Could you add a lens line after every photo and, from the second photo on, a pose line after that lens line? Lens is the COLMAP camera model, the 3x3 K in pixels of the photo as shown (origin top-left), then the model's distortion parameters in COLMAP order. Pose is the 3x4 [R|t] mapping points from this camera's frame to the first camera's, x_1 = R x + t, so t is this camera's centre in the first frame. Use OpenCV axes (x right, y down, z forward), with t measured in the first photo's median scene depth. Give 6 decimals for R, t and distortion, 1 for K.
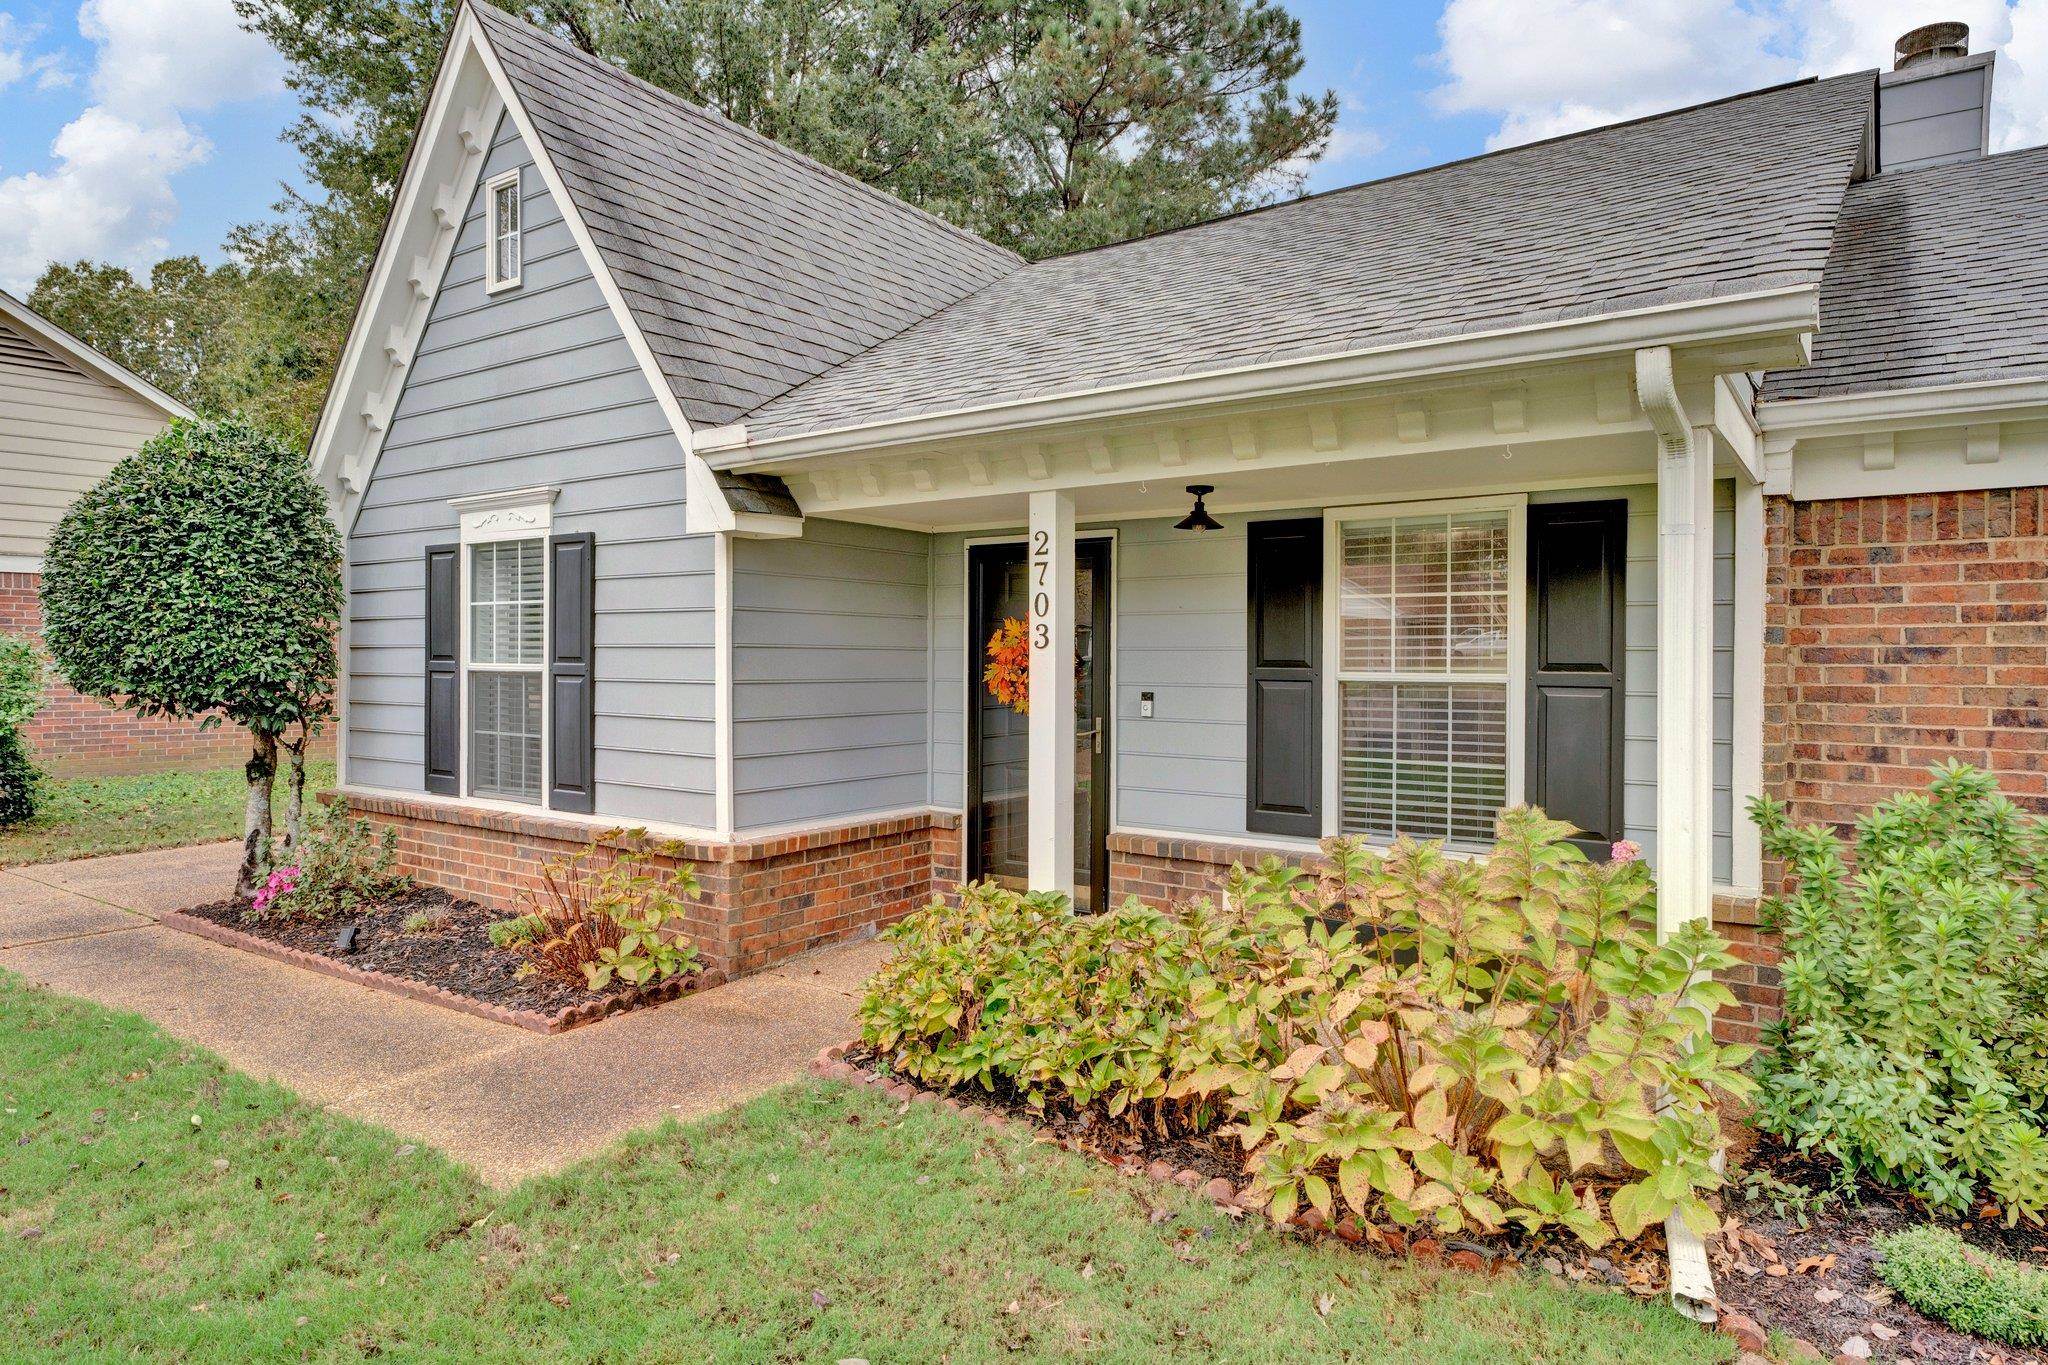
lens RADIAL K [[1218.4, 0, 1008.7], [0, 1218.4, 661.4], [0, 0, 1]] dist [-0.009171, 0.000085]
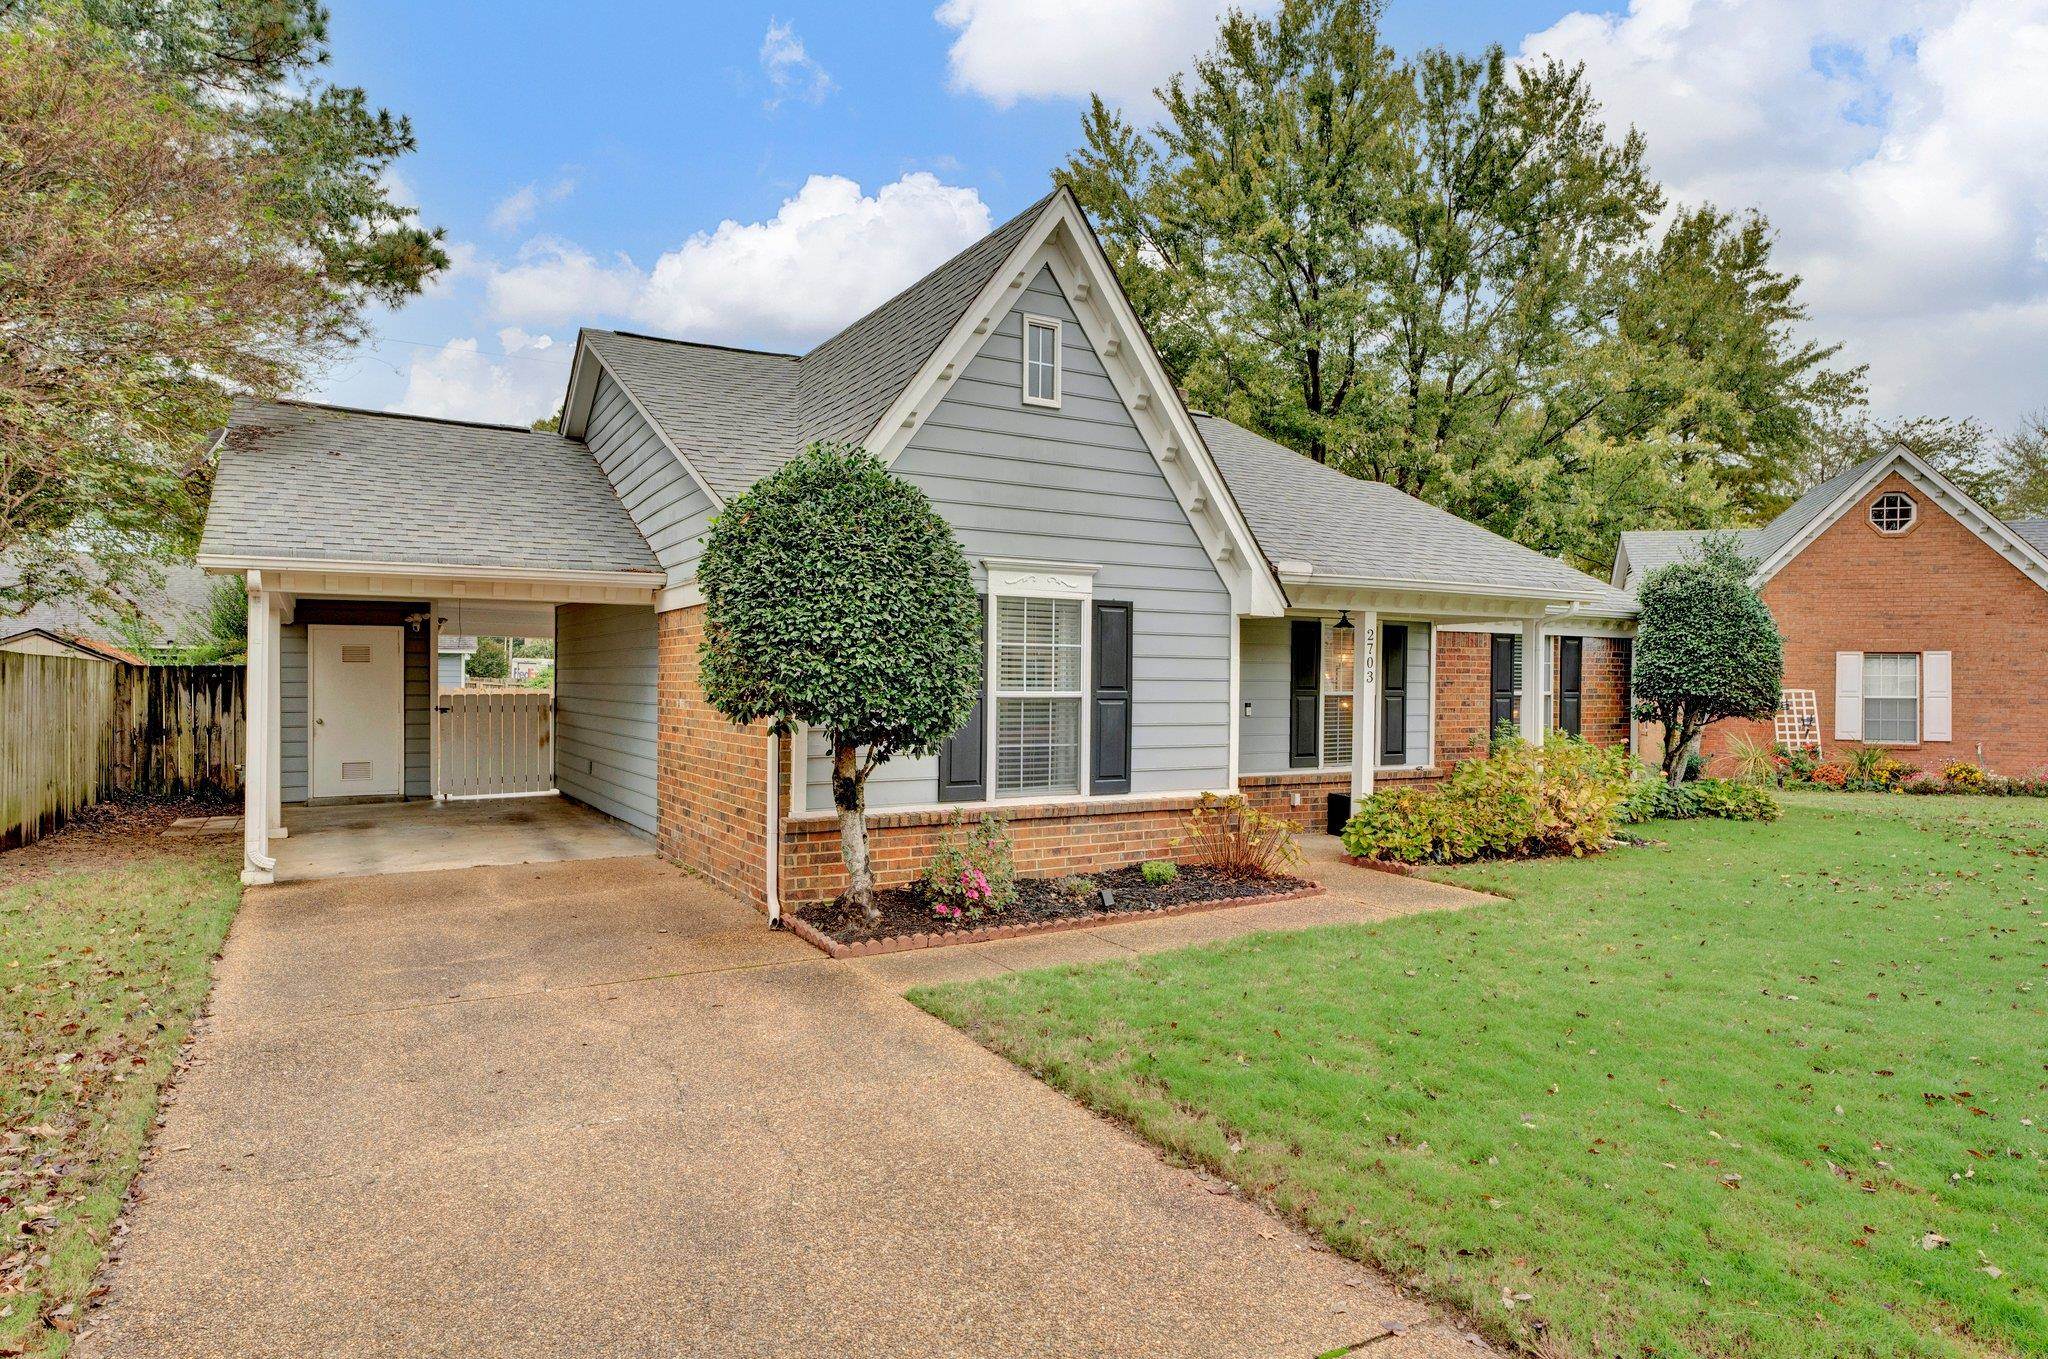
lens RADIAL K [[1172.6, 0, 1014.1], [0, 1172.6, 690.0], [0, 0, 1]] dist [0.001778, 0.001578]
pose [[0.430421, -0.008789, 0.902585, -1.724159], [-0.000400, 0.999951, 0.009928, -0.013453], [-0.902628, -0.004634, 0.430396, 0.532154]]
